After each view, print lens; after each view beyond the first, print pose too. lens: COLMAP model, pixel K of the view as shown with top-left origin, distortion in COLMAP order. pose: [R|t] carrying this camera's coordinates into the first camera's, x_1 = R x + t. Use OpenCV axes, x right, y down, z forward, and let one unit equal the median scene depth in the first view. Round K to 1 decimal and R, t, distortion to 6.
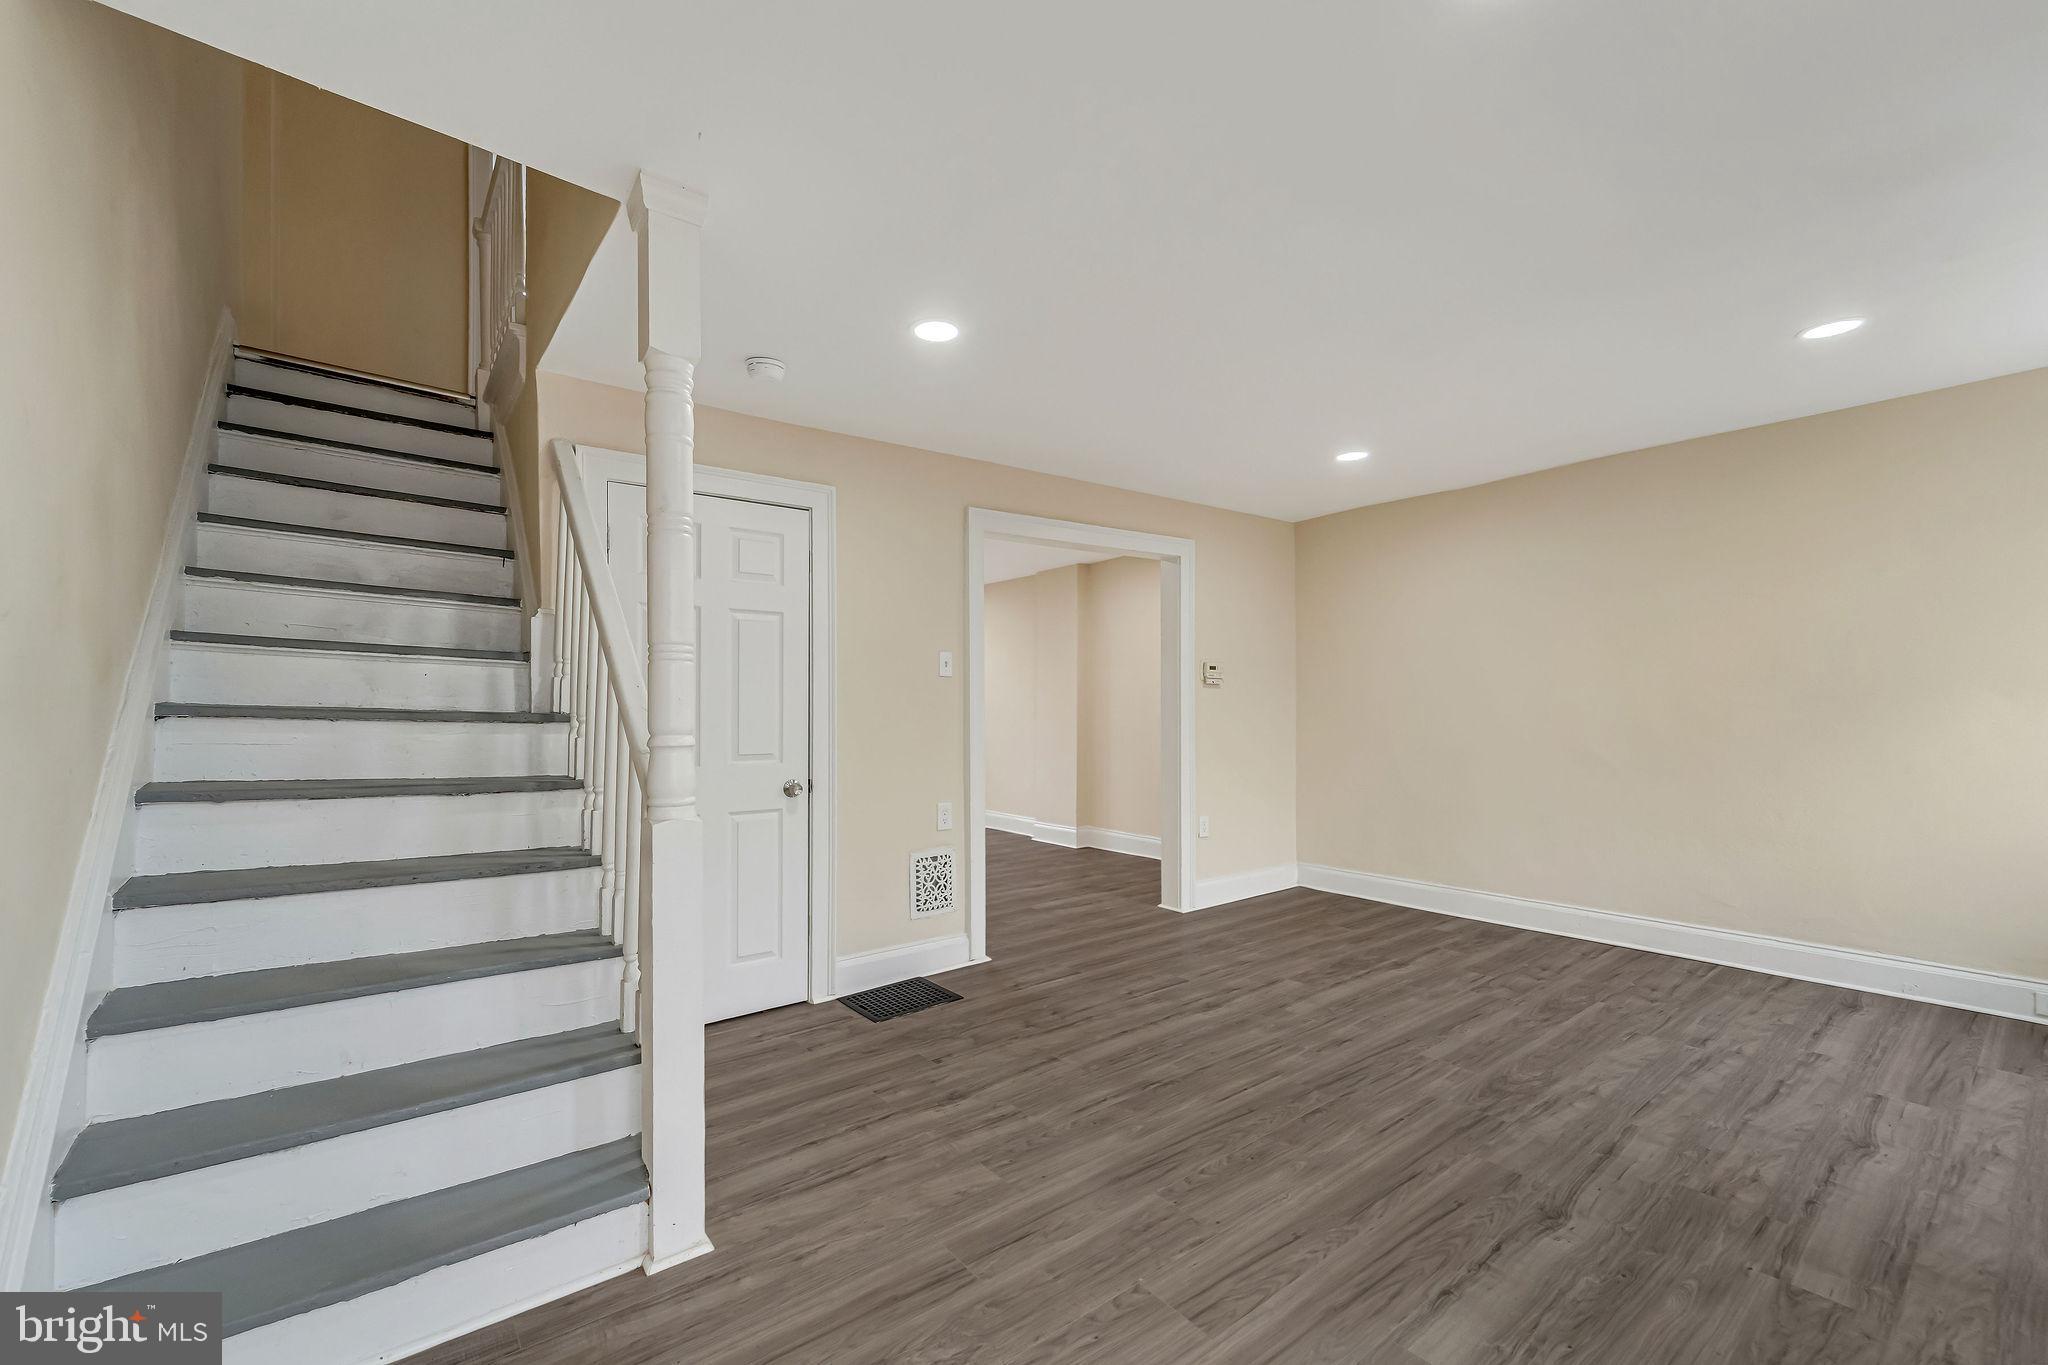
lens RADIAL K [[838.8, 0, 1025.8], [0, 838.8, 690.0], [0, 0, 1]] dist [-0.000257, -0.000276]
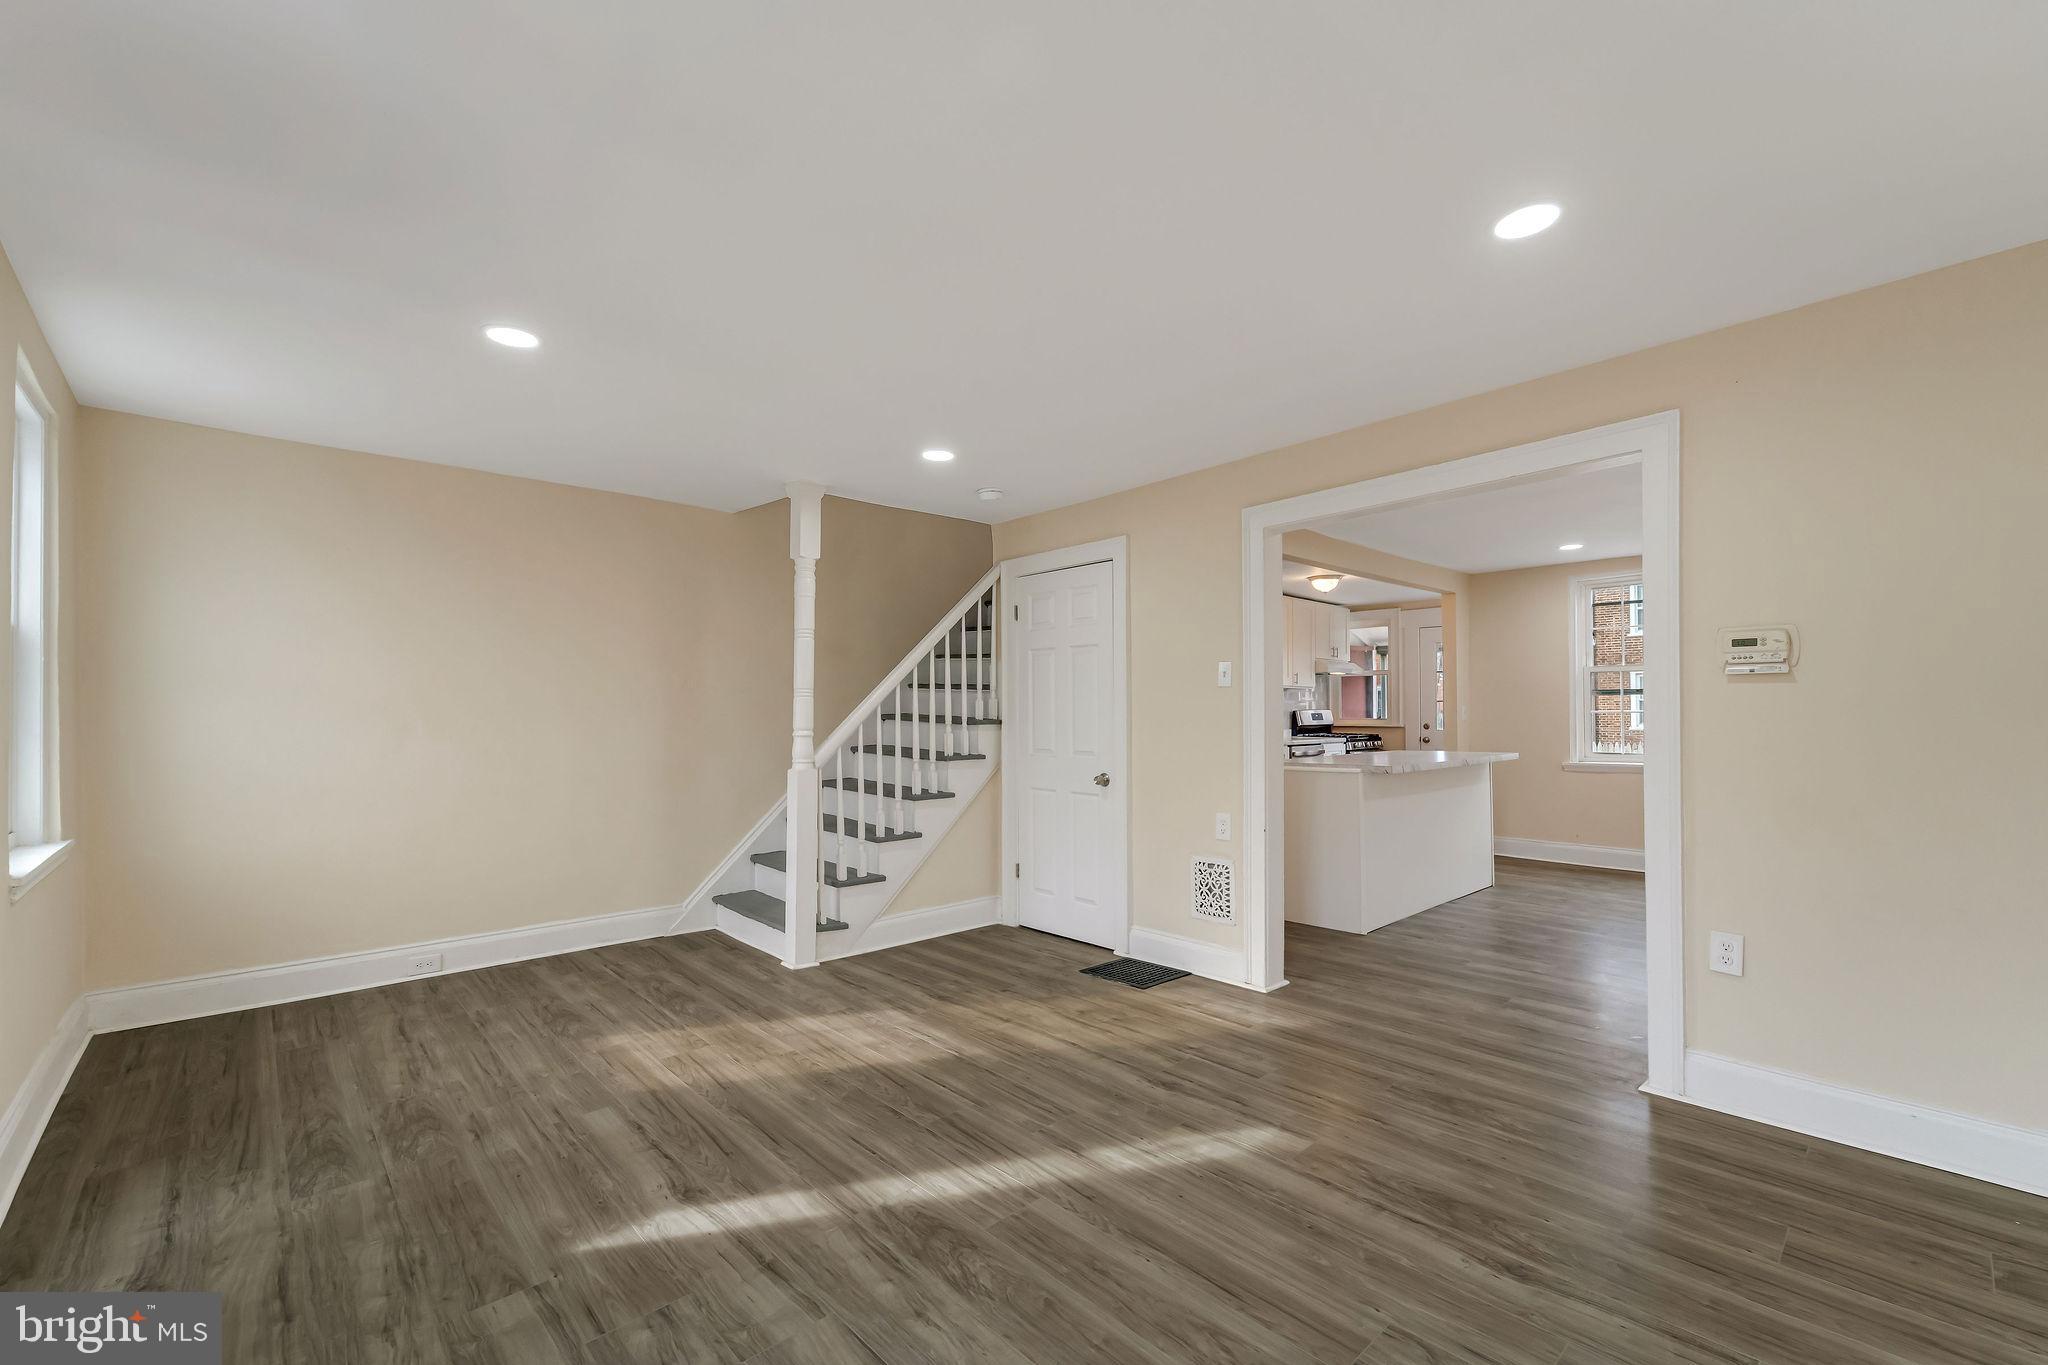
lens RADIAL K [[838.8, 0, 1016.3], [0, 838.8, 689.7], [0, 0, 1]] dist [-0.000257, -0.000276]
pose [[0.088456, -0.022547, -0.995825, 1.044053], [0.020304, 0.999577, -0.020829, 0.004038], [0.995873, -0.018377, 0.088876, 0.793847]]
